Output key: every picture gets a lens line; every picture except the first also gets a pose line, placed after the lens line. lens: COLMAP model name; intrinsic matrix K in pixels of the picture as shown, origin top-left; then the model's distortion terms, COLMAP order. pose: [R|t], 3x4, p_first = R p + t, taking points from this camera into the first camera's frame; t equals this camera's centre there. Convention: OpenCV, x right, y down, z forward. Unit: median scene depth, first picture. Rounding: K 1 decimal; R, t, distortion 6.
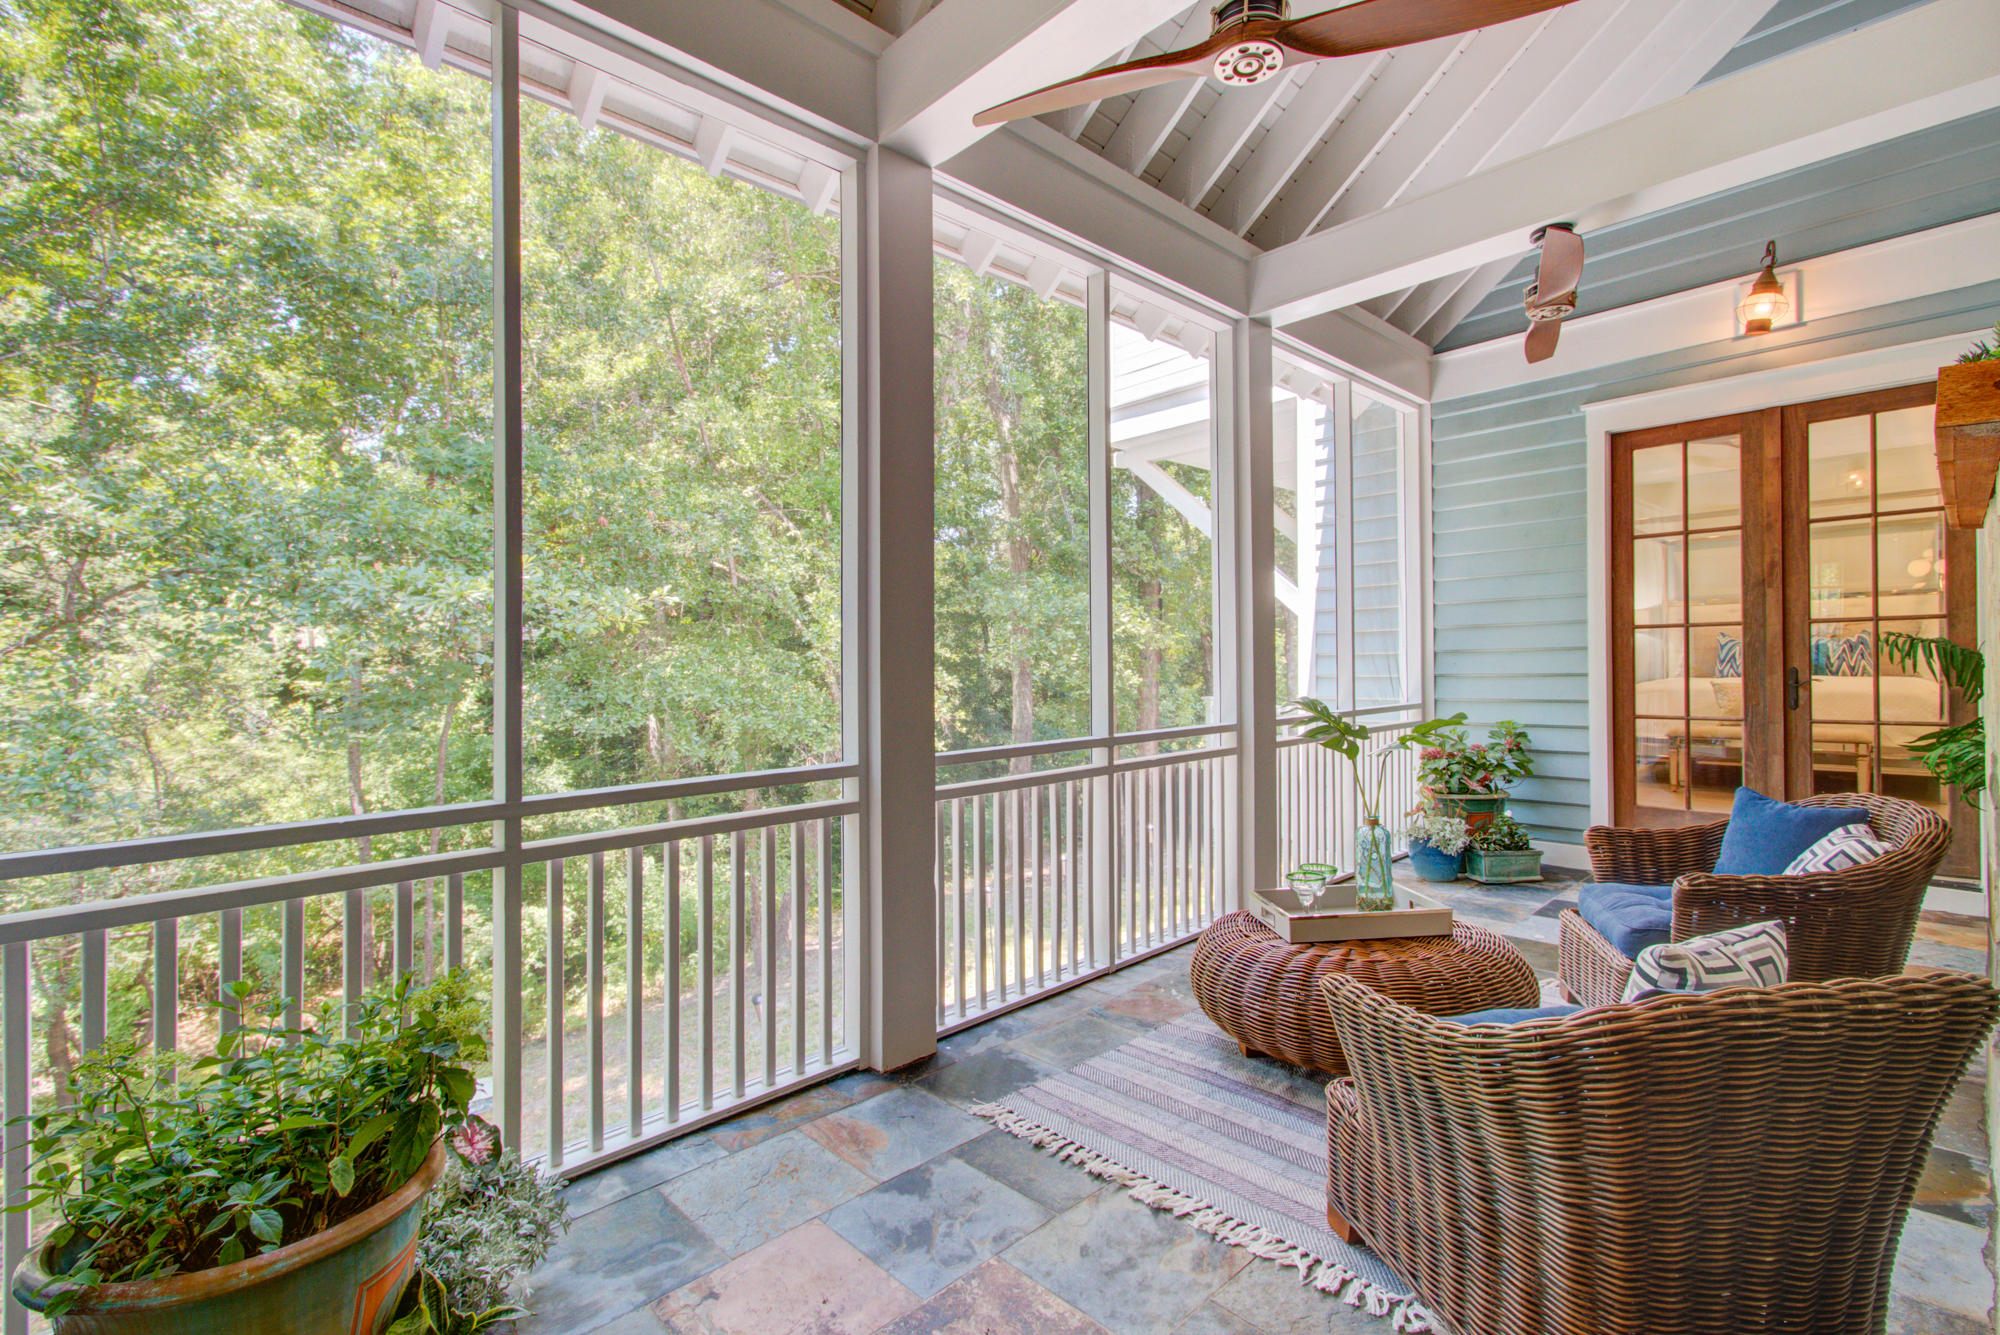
lens RADIAL K [[898.7, 0, 967.4], [0, 898.7, 668.2], [0, 0, 1]] dist [0.029959, 0.000162]
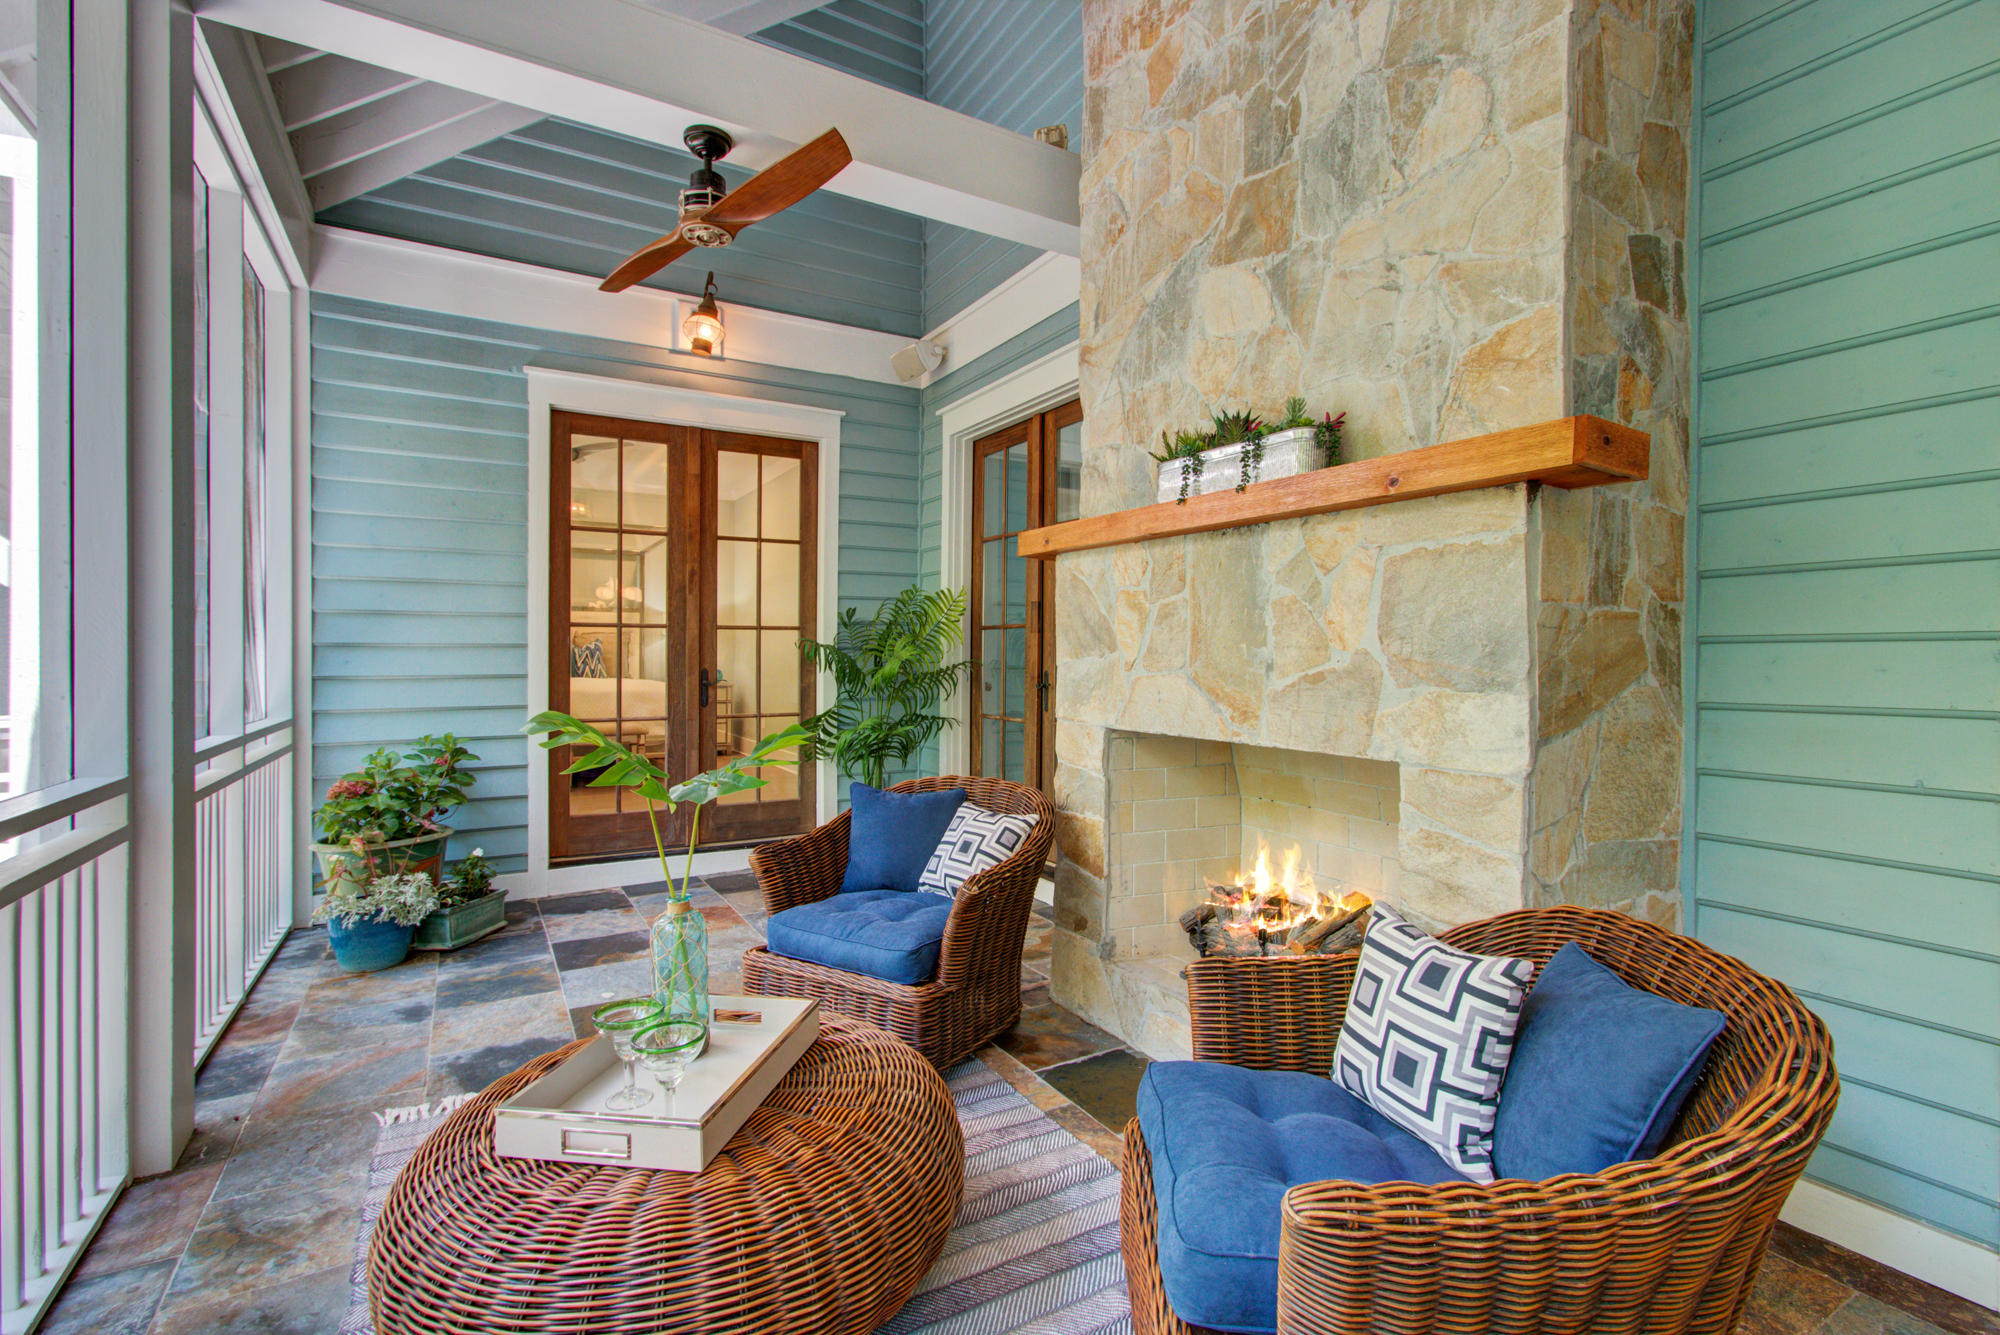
lens RADIAL K [[898.7, 0, 967.4], [0, 898.7, 668.2], [0, 0, 1]] dist [0.029959, 0.000162]
pose [[0.225497, 0.006195, 0.974224, -0.073776], [0.000702, 0.999978, -0.006522, 0.006014], [-0.974244, 0.002154, 0.225488, 0.399835]]
